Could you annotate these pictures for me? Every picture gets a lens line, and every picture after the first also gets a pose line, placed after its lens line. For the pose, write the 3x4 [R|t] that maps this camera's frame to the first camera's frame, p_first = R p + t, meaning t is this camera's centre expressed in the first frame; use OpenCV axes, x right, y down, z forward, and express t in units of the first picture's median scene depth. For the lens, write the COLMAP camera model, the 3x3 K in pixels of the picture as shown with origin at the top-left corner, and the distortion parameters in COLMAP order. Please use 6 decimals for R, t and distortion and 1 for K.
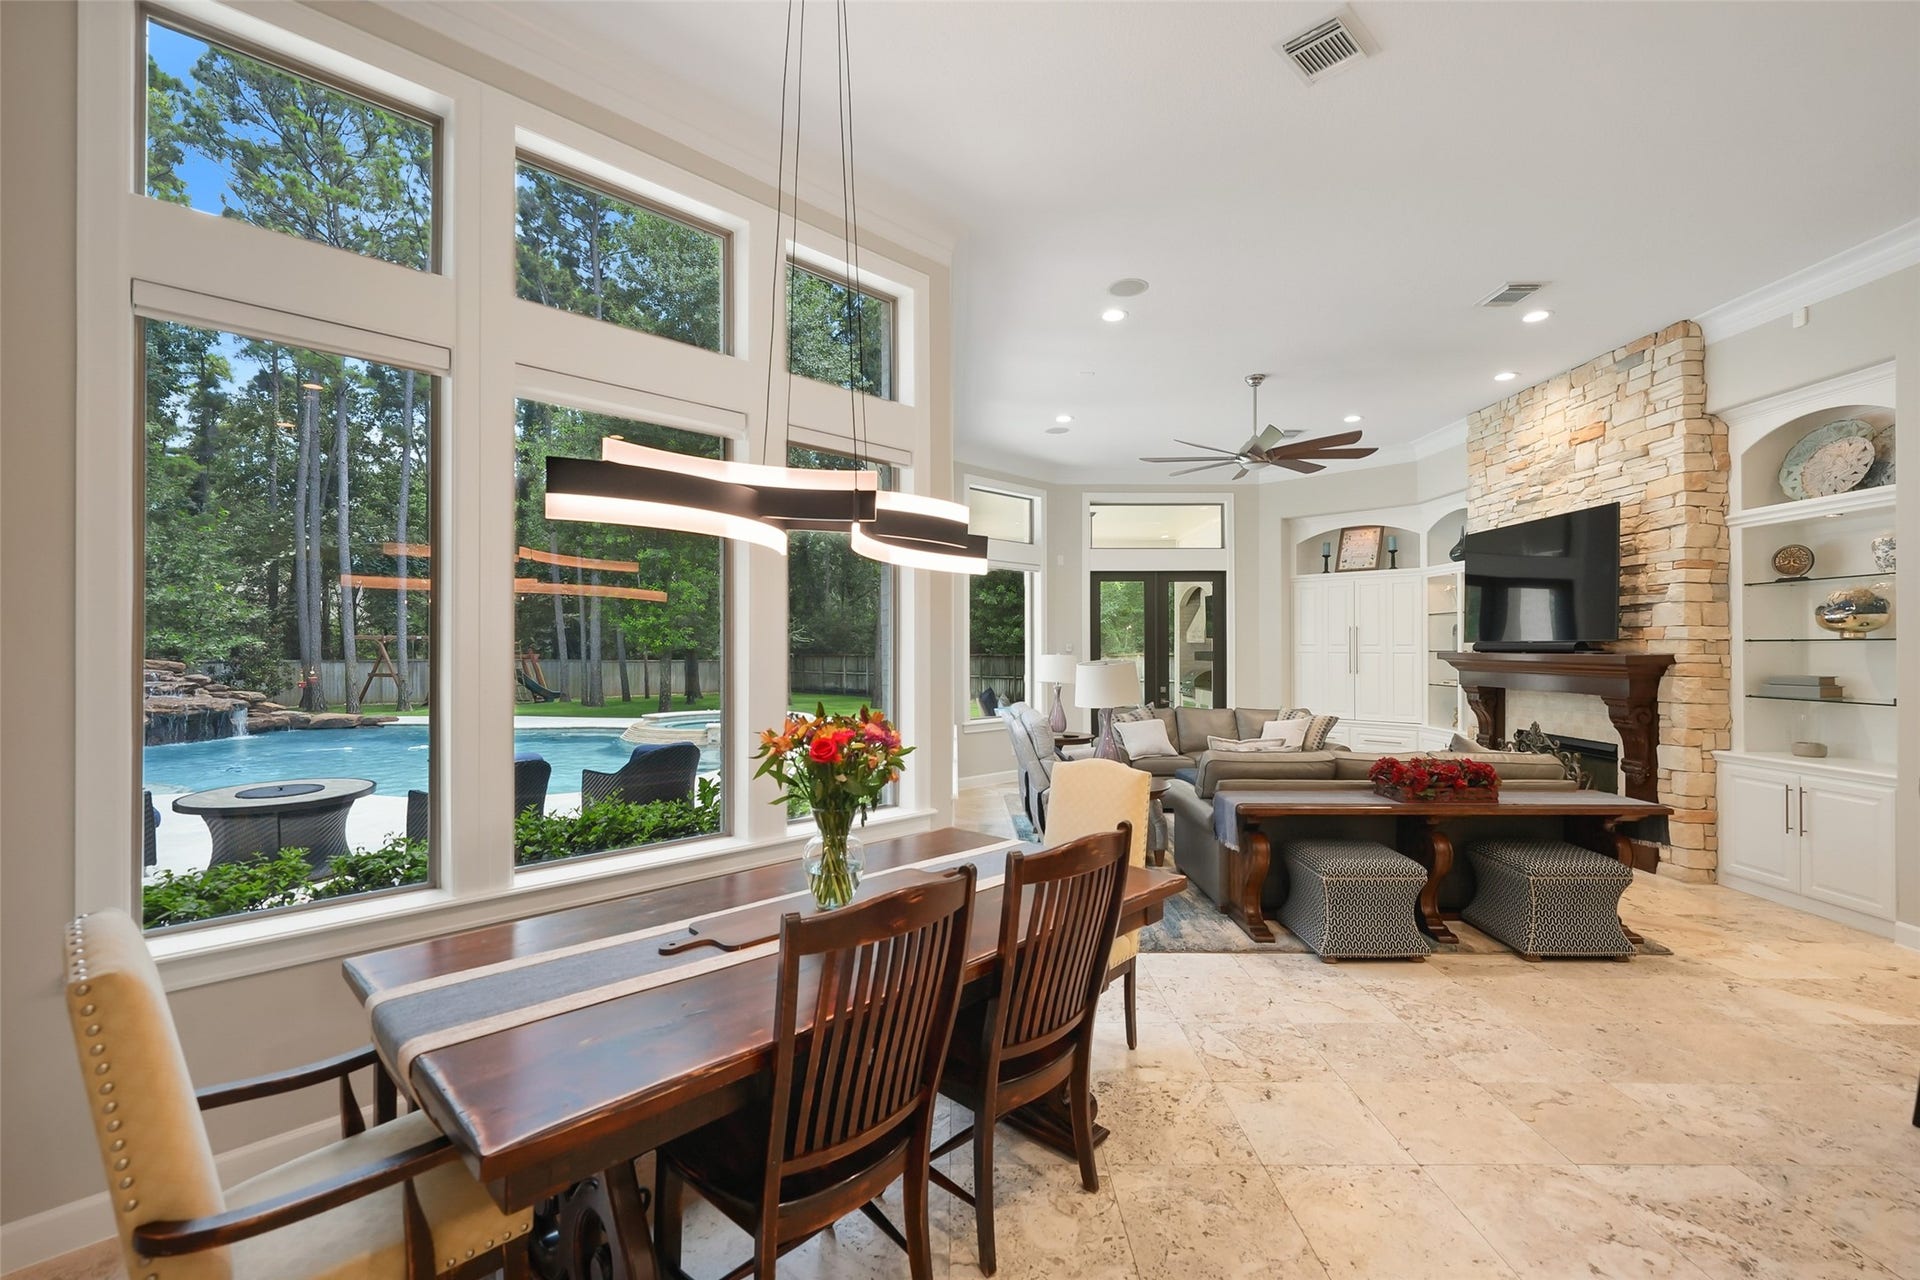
lens RADIAL K [[855.0, 0, 958.3], [0, 855.0, 644.1], [0, 0, 1]] dist [-0.001177, -0.000025]
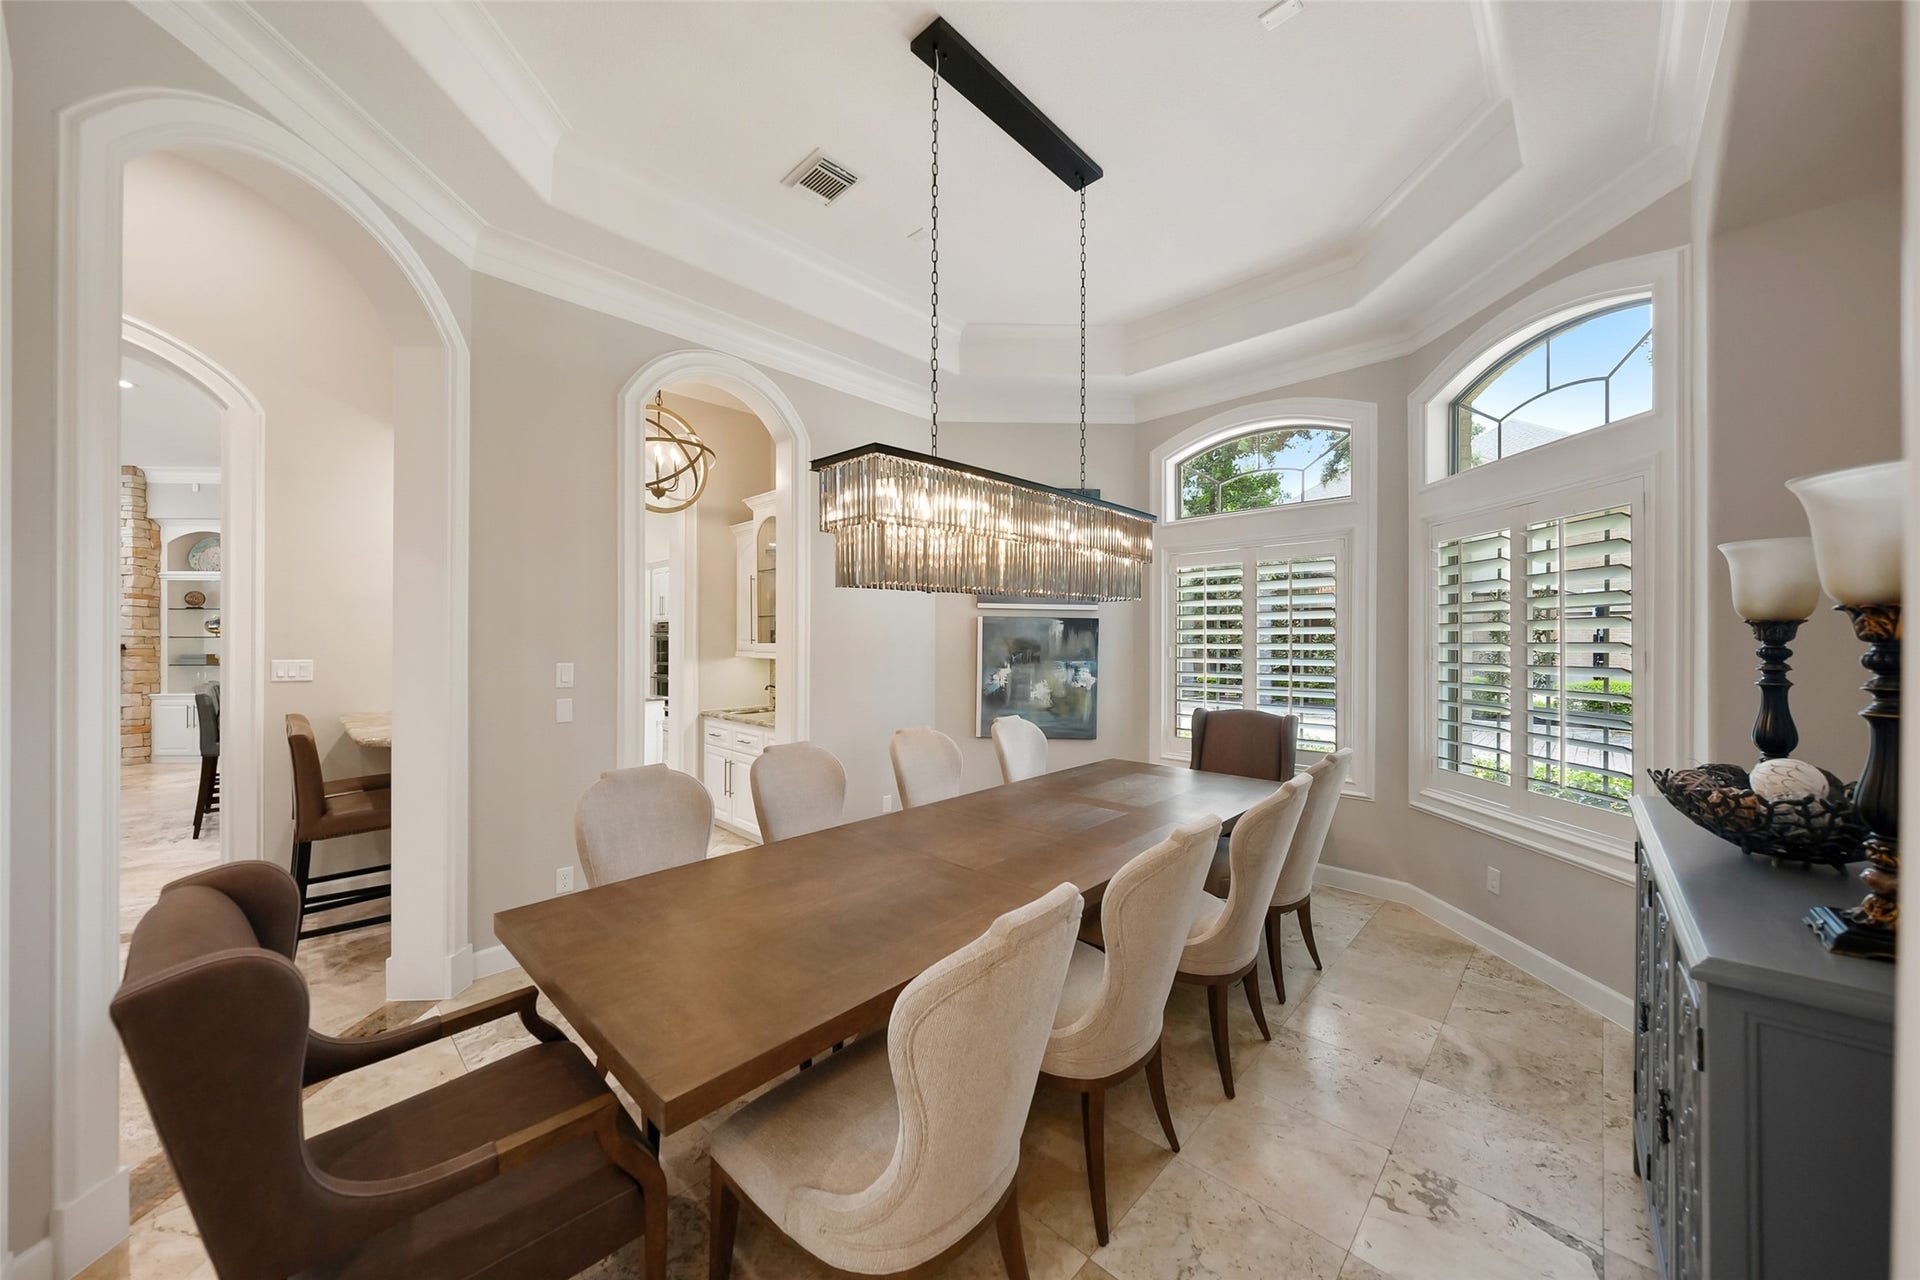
lens RADIAL K [[670.2, 0, 953.3], [0, 670.2, 632.2], [0, 0, 1]] dist [-0.001432, -0.000079]
pose [[0.000182, 0.003845, 0.999993, -0.621818], [-0.004367, 0.999983, -0.003845, -0.016990], [-0.999990, -0.004366, 0.000199, -0.809860]]
